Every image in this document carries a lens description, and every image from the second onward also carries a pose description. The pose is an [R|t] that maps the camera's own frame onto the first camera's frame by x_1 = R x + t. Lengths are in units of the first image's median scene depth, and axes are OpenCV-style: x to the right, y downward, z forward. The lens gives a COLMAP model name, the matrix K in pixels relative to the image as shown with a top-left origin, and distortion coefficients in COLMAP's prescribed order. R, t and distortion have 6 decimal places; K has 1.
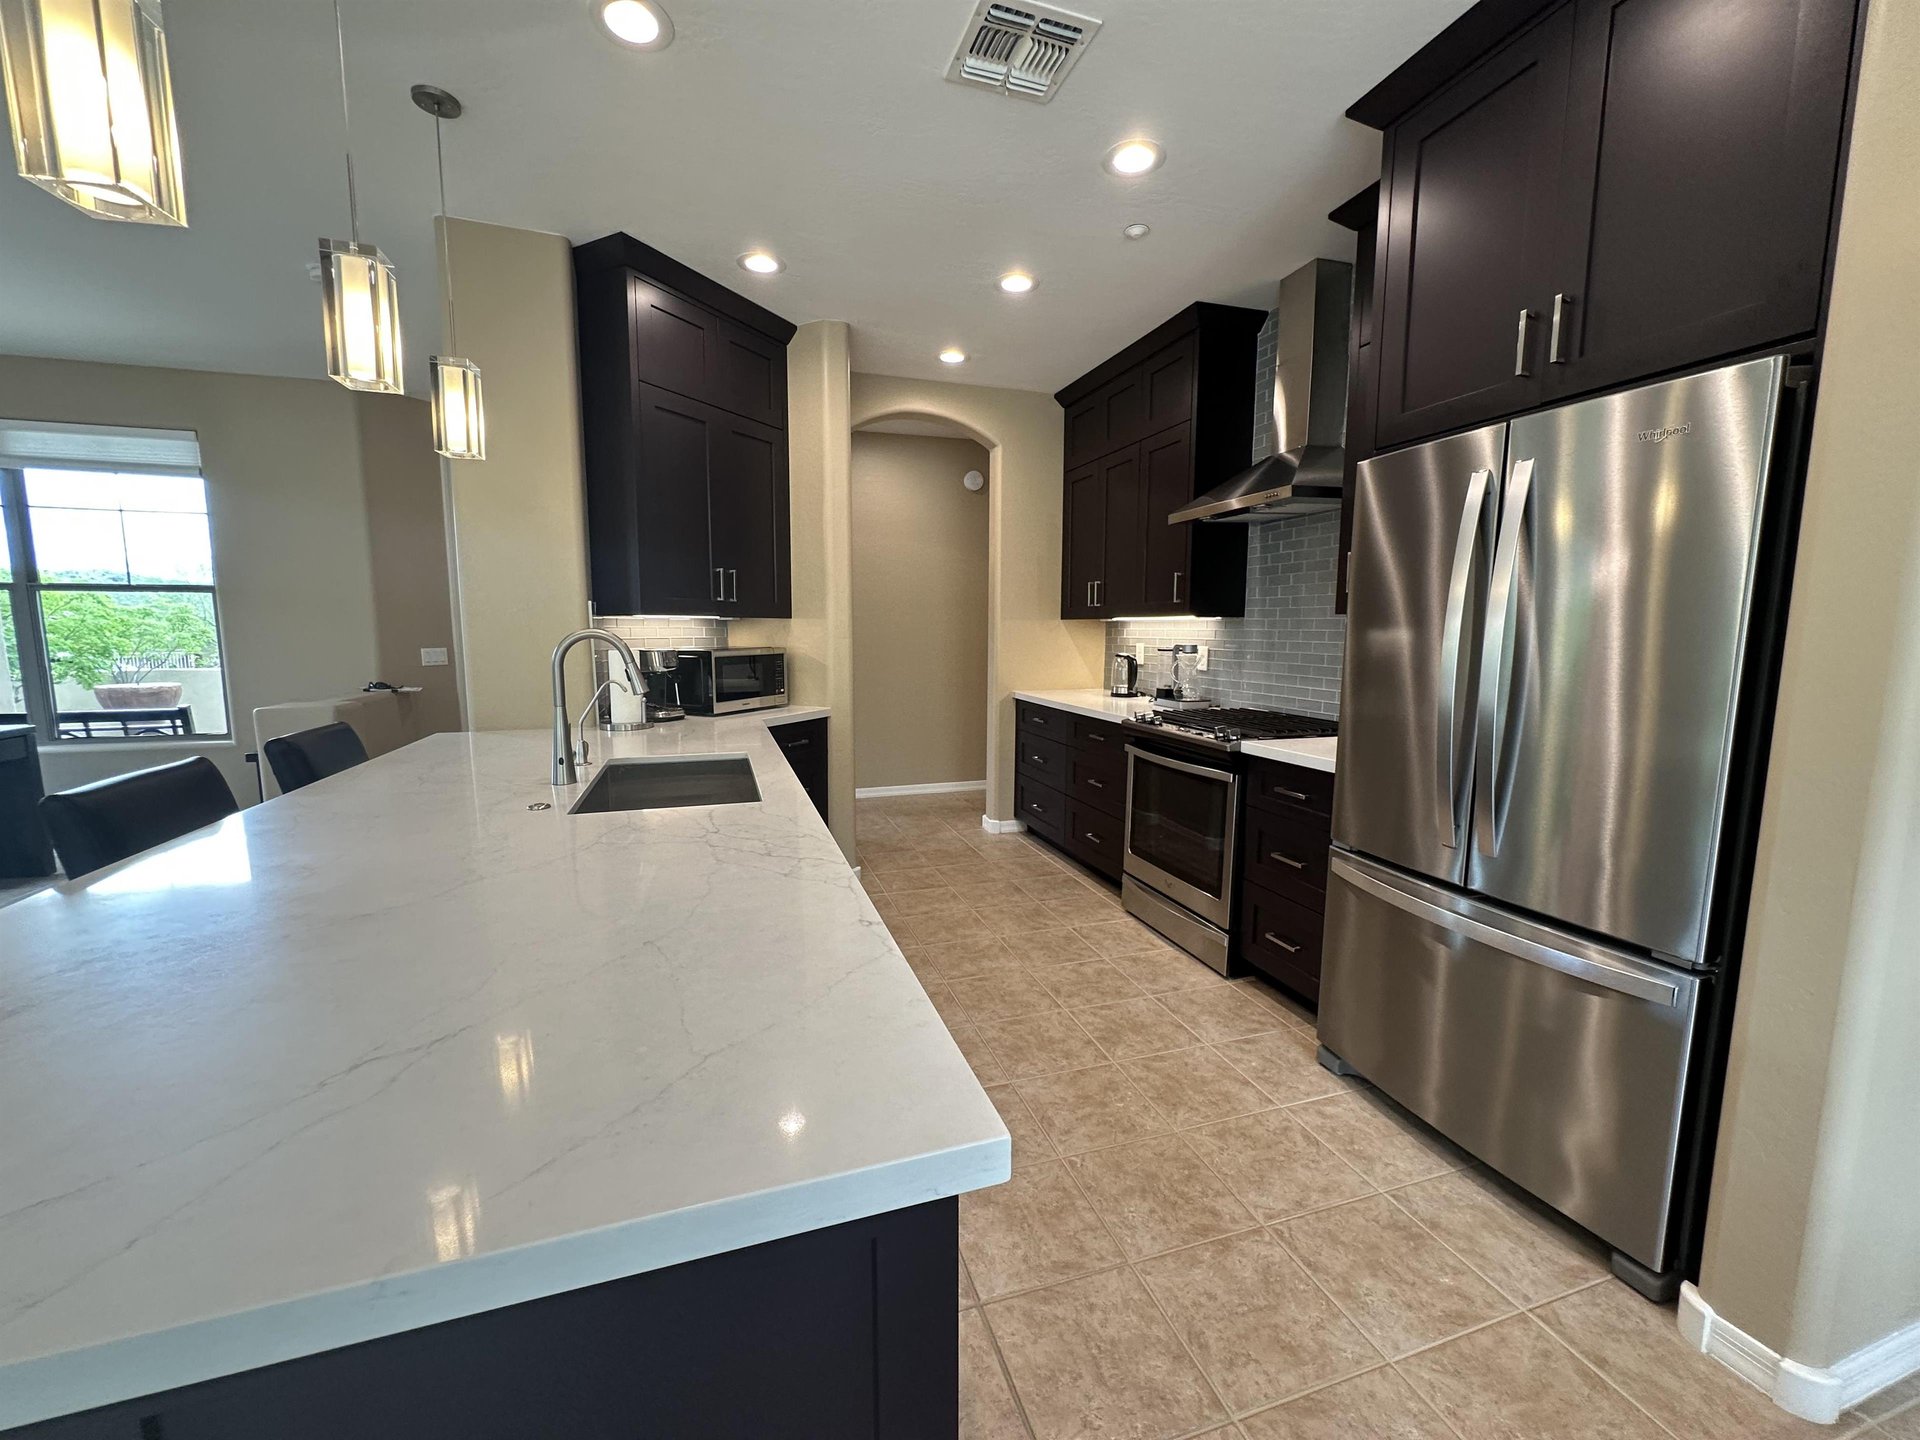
lens RADIAL K [[770.7, 0, 957.8], [0, 770.7, 721.8], [0, 0, 1]] dist [-0.001241, 0.001037]
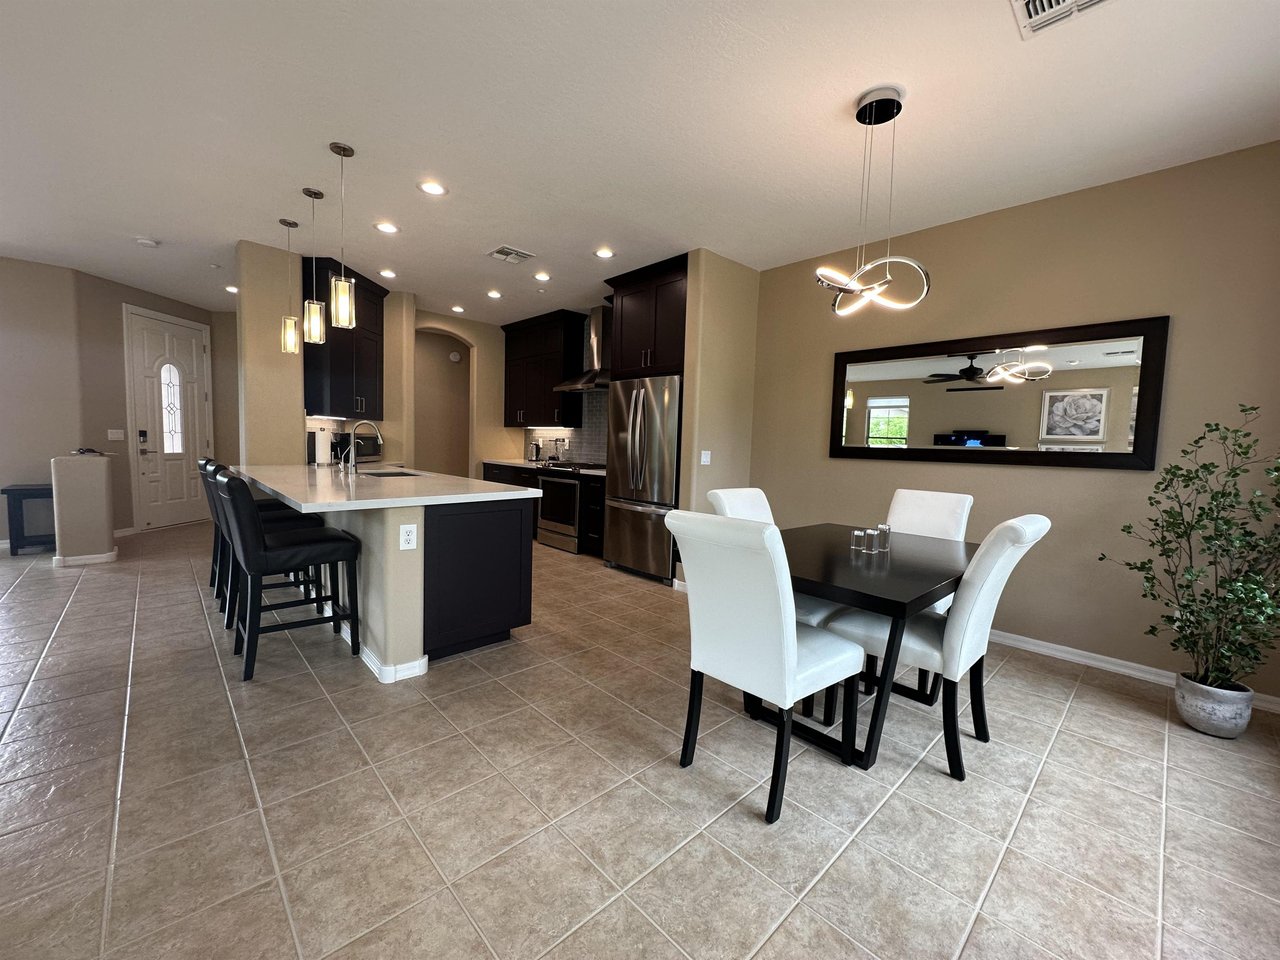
lens RADIAL K [[513.8, 0, 643.7], [0, 513.8, 481.2], [0, 0, 1]] dist [-0.001241, 0.001037]
pose [[0.898729, -0.007238, 0.438444, -0.211348], [0.024362, 0.999144, -0.033442, 0.111181], [-0.437827, 0.040737, 0.898136, -0.669564]]
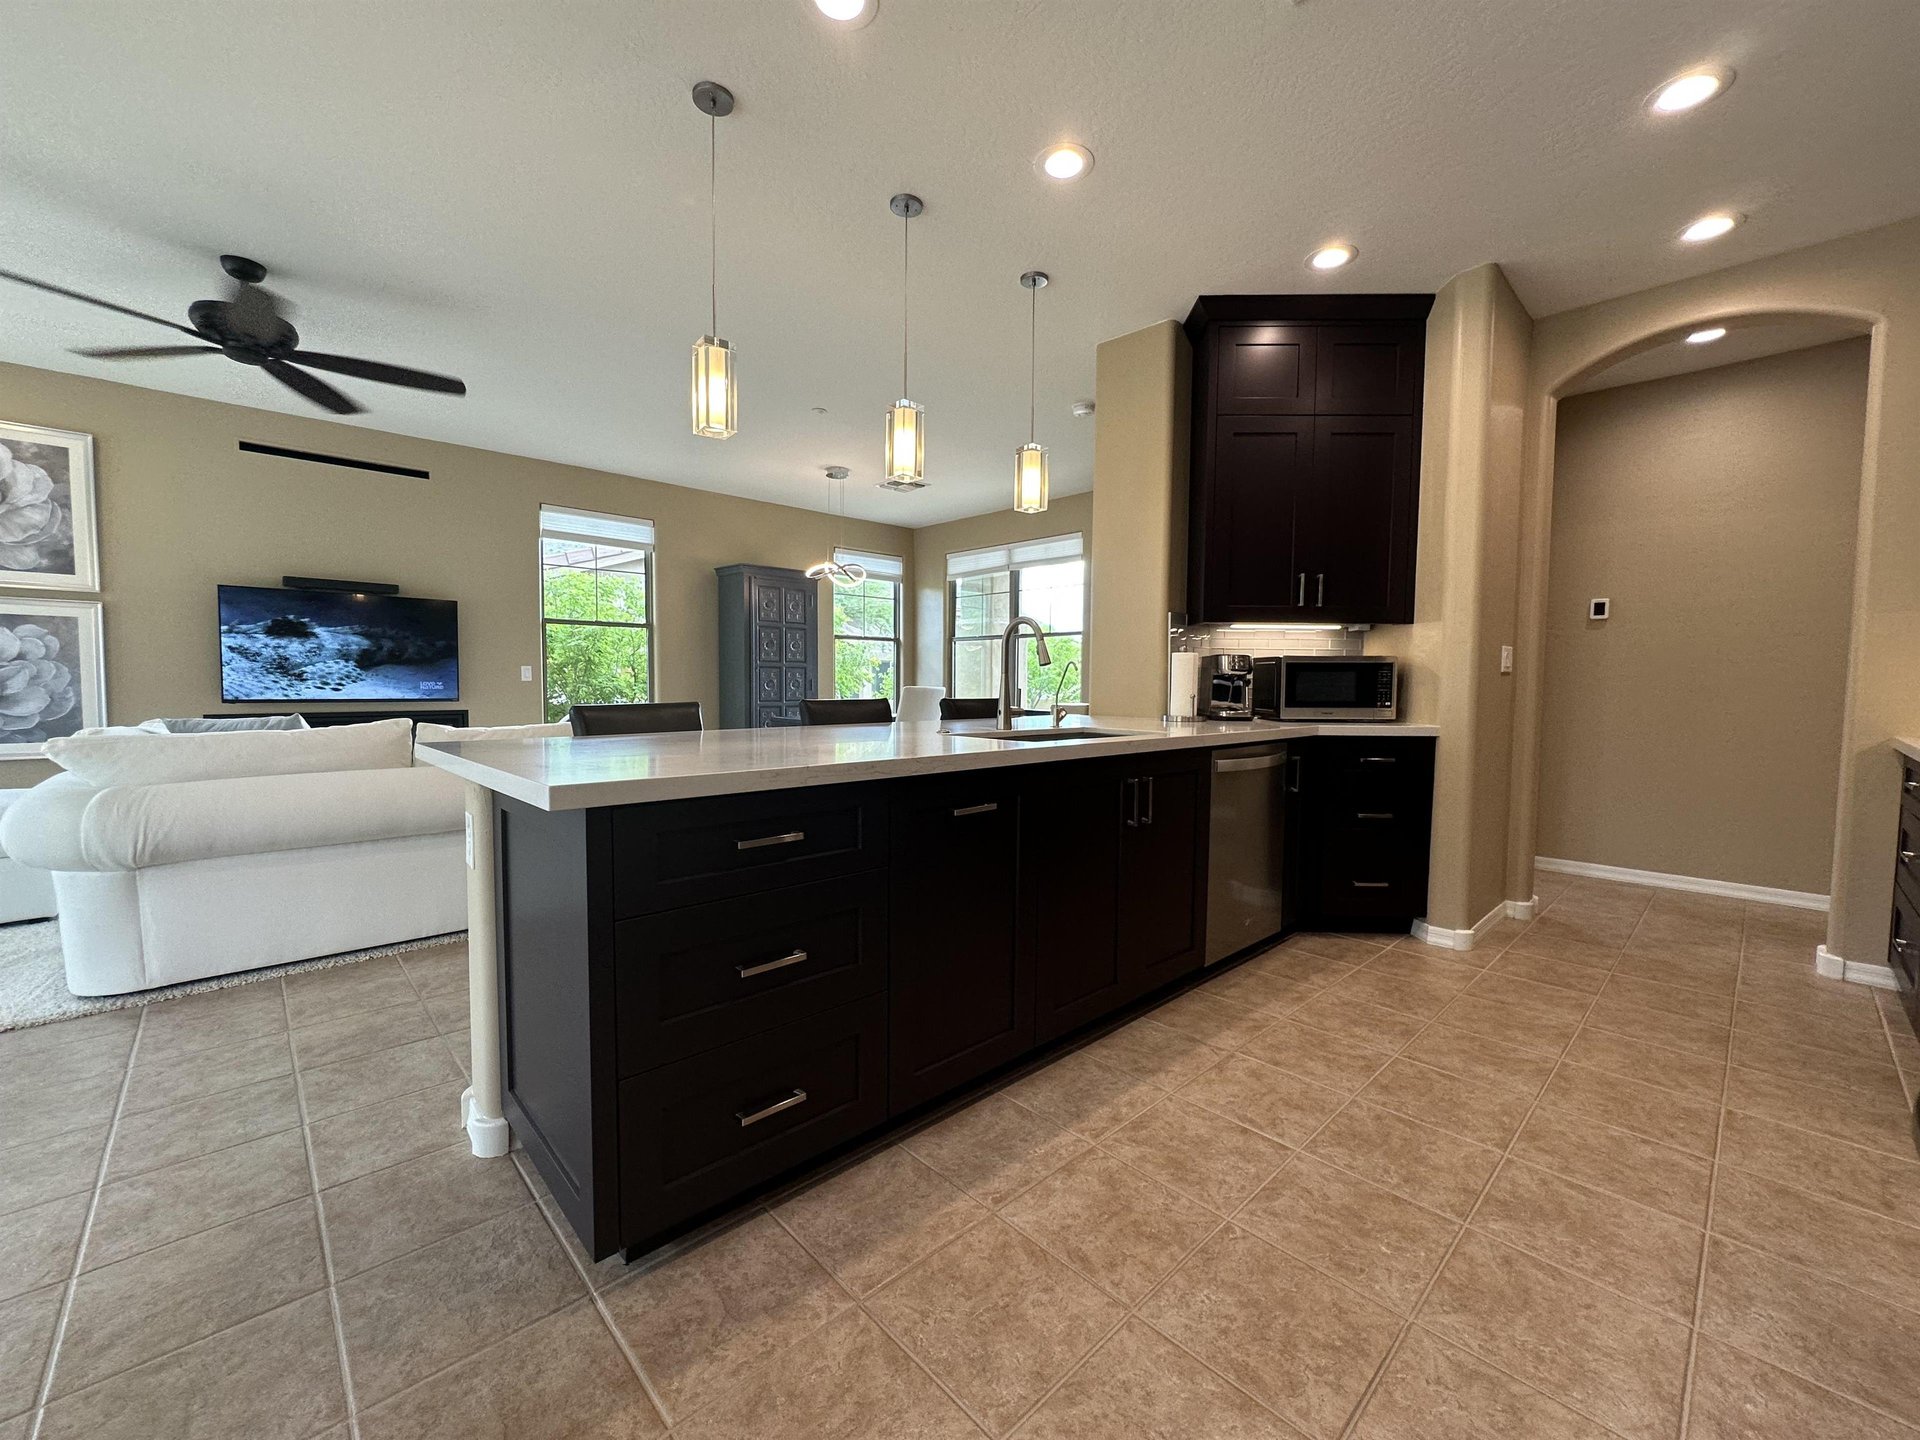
lens RADIAL K [[770.7, 0, 960.6], [0, 770.7, 720.6], [0, 0, 1]] dist [-0.001241, 0.001037]
pose [[0.428288, 0.047622, -0.902387, 0.396599], [-0.118682, 0.992925, -0.003929, 0.044535], [0.895815, 0.108780, 0.430909, 0.187992]]
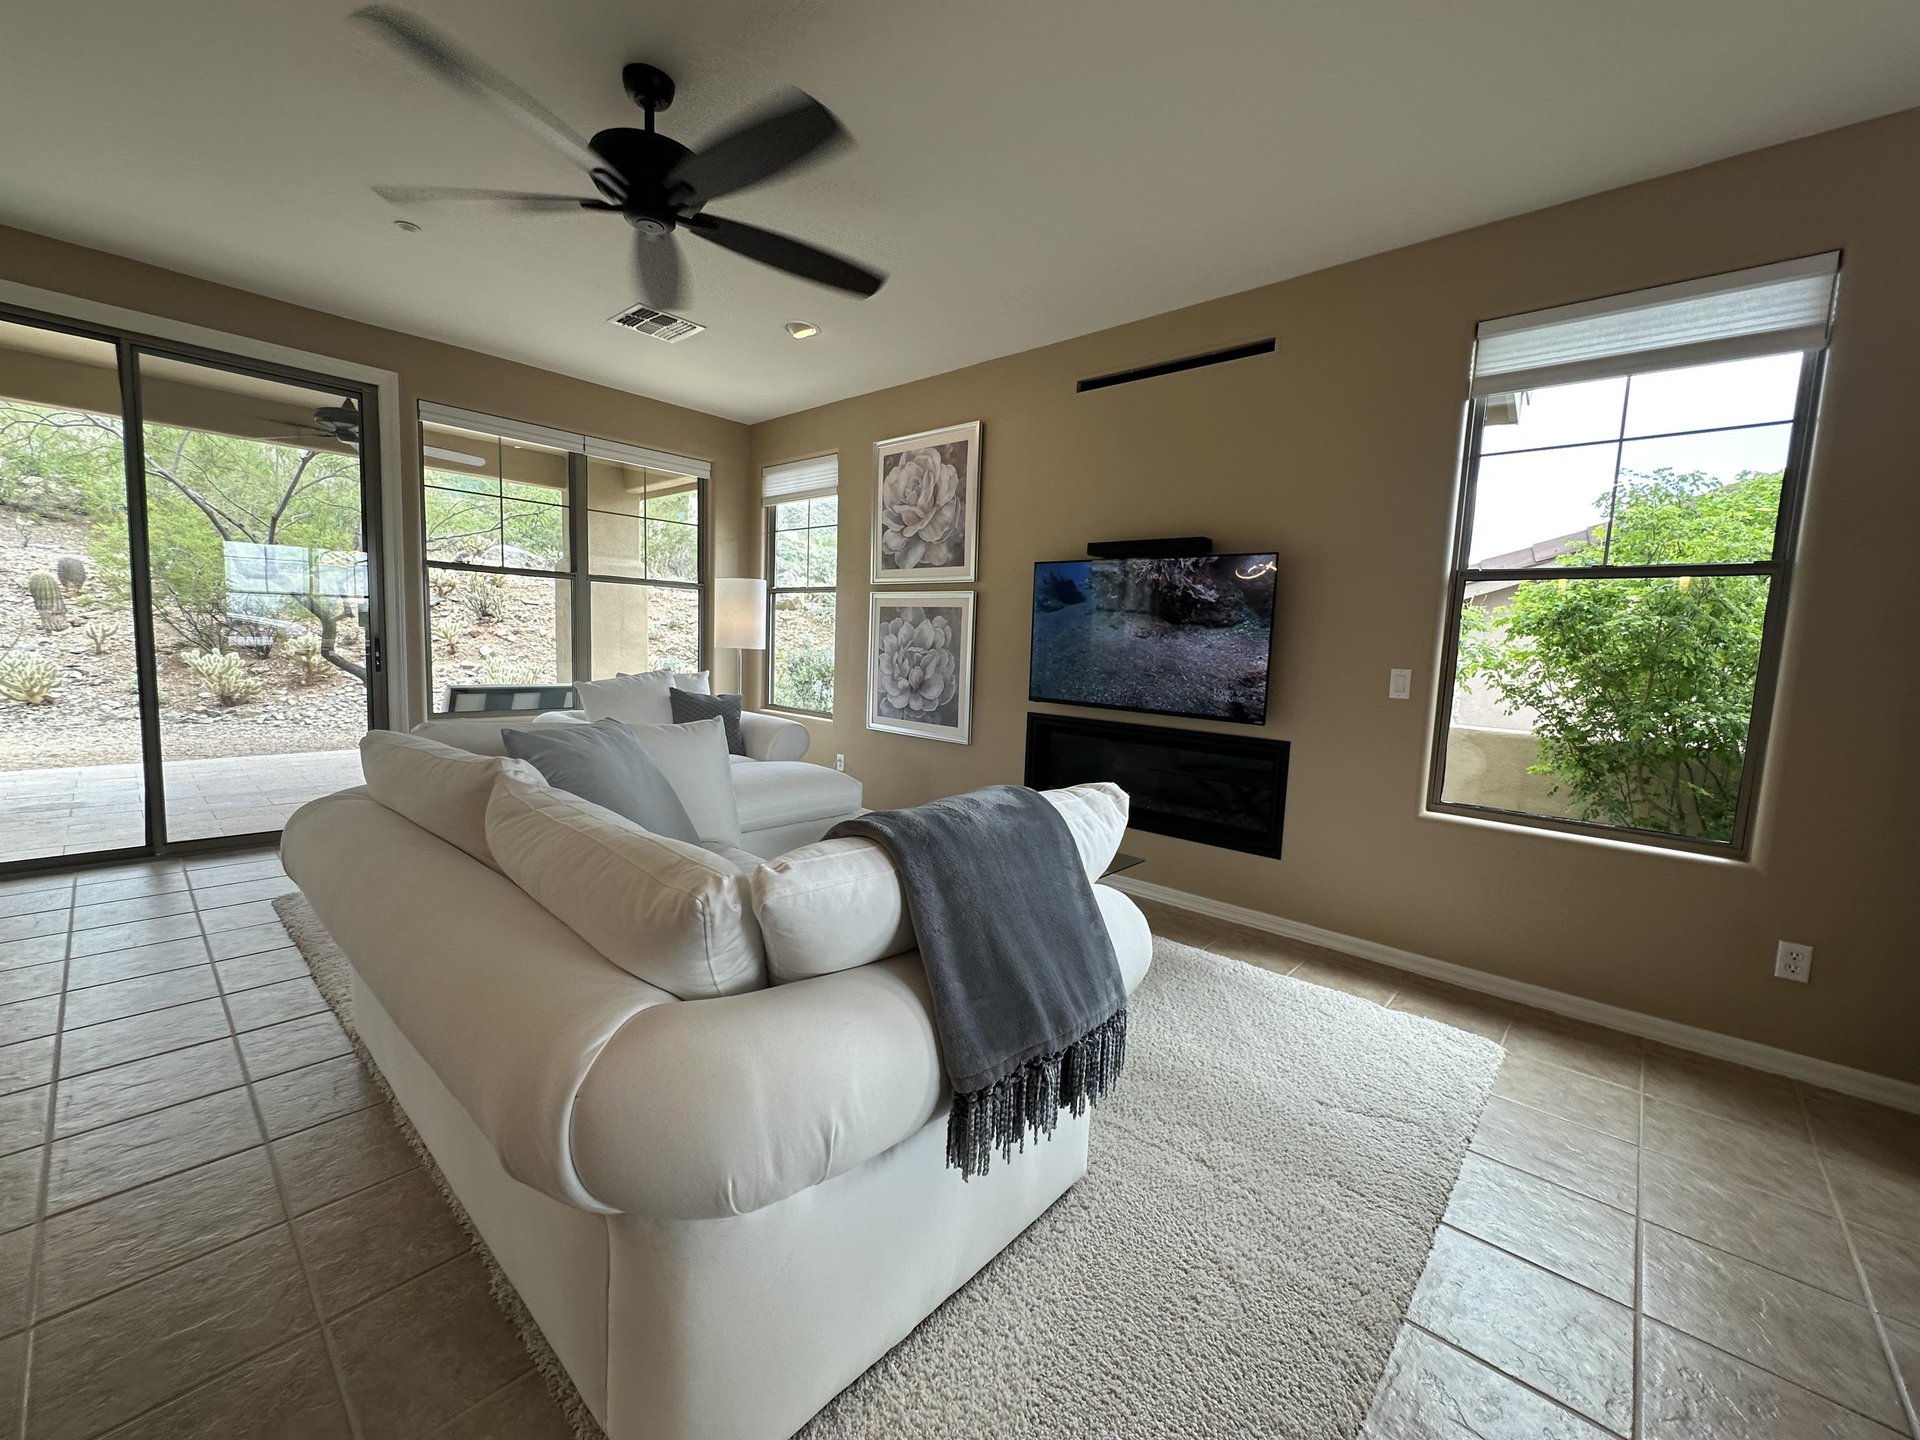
lens RADIAL K [[770.7, 0, 942.4], [0, 770.7, 719.2], [0, 0, 1]] dist [-0.001241, 0.001037]
pose [[-0.865132, 0.027729, -0.500777, -0.645165], [-0.094902, 0.971382, 0.217739, -0.049839], [0.492484, 0.235898, -0.837742, 0.518852]]
